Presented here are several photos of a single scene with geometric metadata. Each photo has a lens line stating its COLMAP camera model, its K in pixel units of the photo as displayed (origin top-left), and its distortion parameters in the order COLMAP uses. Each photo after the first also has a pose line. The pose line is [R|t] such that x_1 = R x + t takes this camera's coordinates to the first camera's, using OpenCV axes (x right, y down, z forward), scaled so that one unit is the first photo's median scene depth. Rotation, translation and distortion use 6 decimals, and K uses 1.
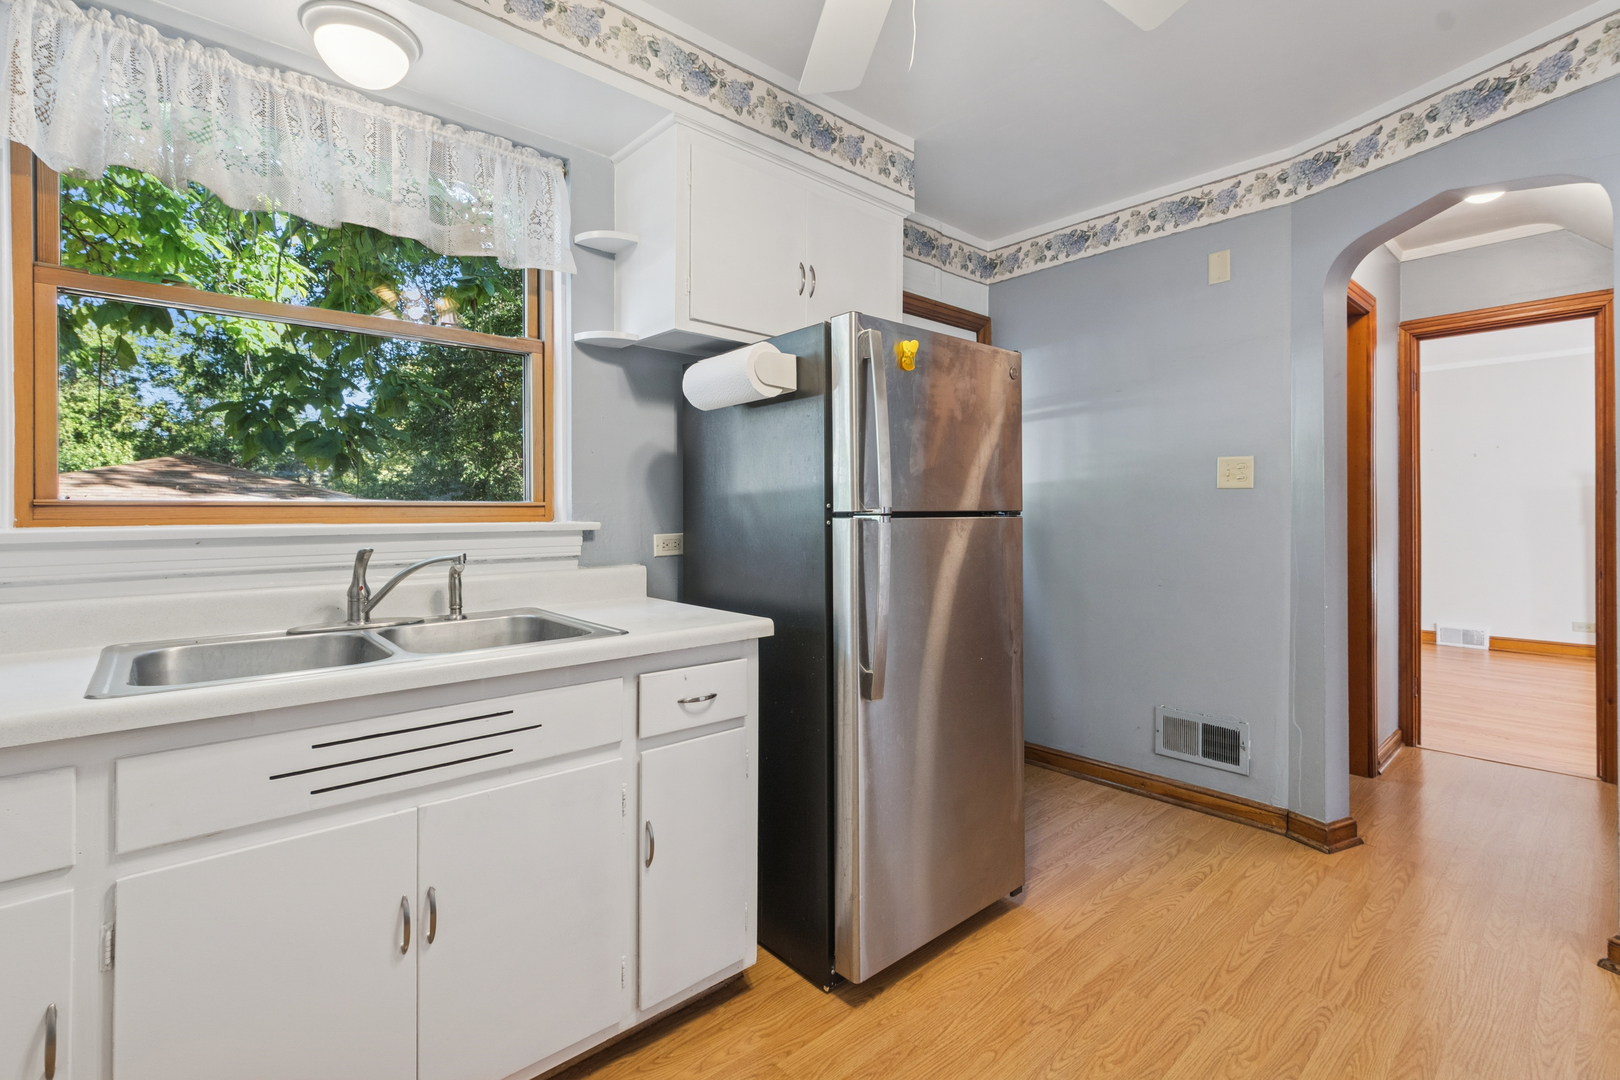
lens RADIAL K [[730.0, 0, 811.7], [0, 730.0, 511.4], [0, 0, 1]] dist [-0.000380, -0.000200]
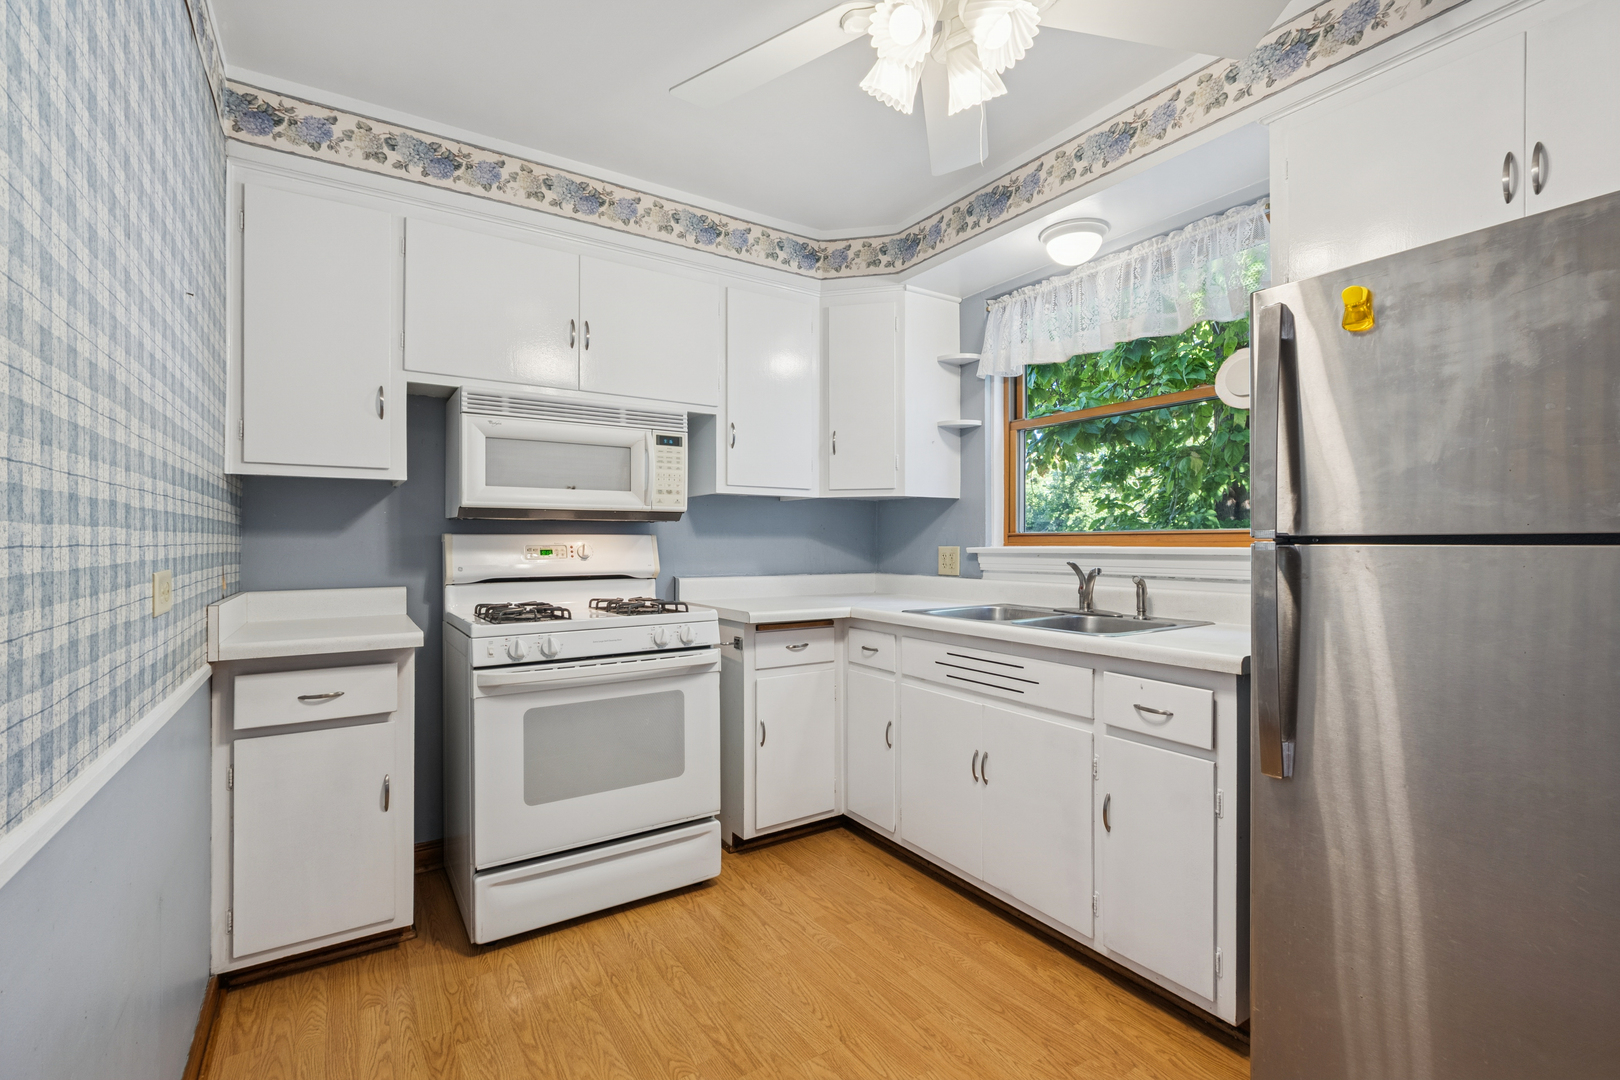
lens RADIAL K [[724.2, 0, 810.0], [0, 724.2, 540.0], [0, 0, 1]] dist [0.002445, 0.000151]
pose [[-0.151619, 0.001877, -0.988437, 0.939457], [0.004941, 0.999987, 0.001141, -0.000570], [0.988427, -0.004711, -0.151626, 0.628379]]
